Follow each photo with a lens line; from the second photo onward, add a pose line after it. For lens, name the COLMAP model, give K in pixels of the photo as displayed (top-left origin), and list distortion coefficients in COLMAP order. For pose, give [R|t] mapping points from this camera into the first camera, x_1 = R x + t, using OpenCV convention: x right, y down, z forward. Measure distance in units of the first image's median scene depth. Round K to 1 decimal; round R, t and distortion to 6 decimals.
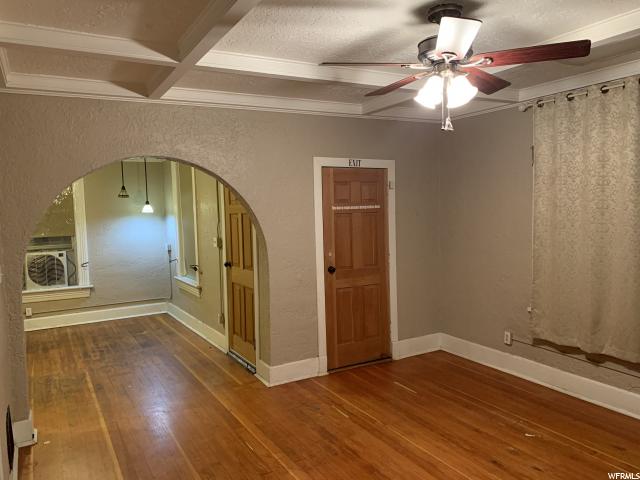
lens RADIAL K [[498.8, 0, 317.4], [0, 498.8, 241.4], [0, 0, 1]] dist [0.091616, -0.000844]
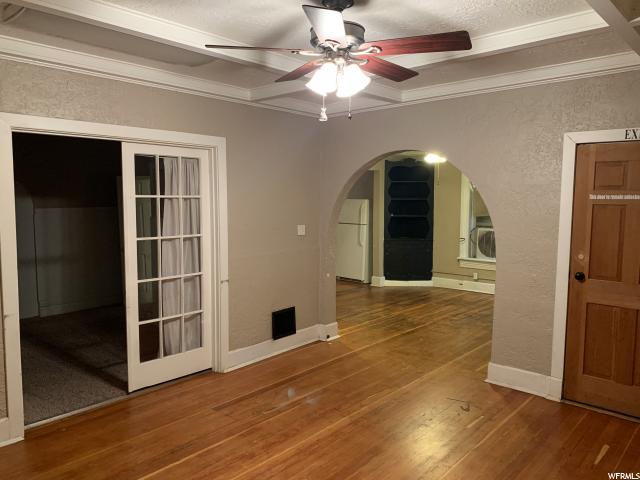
lens RADIAL K [[498.8, 0, 317.4], [0, 498.8, 241.4], [0, 0, 1]] dist [0.091616, -0.000844]
pose [[0.330328, 0.112884, -0.937092, 0.658223], [-0.079778, 0.992609, 0.091449, -0.038625], [0.940489, 0.044551, 0.336892, 0.351179]]
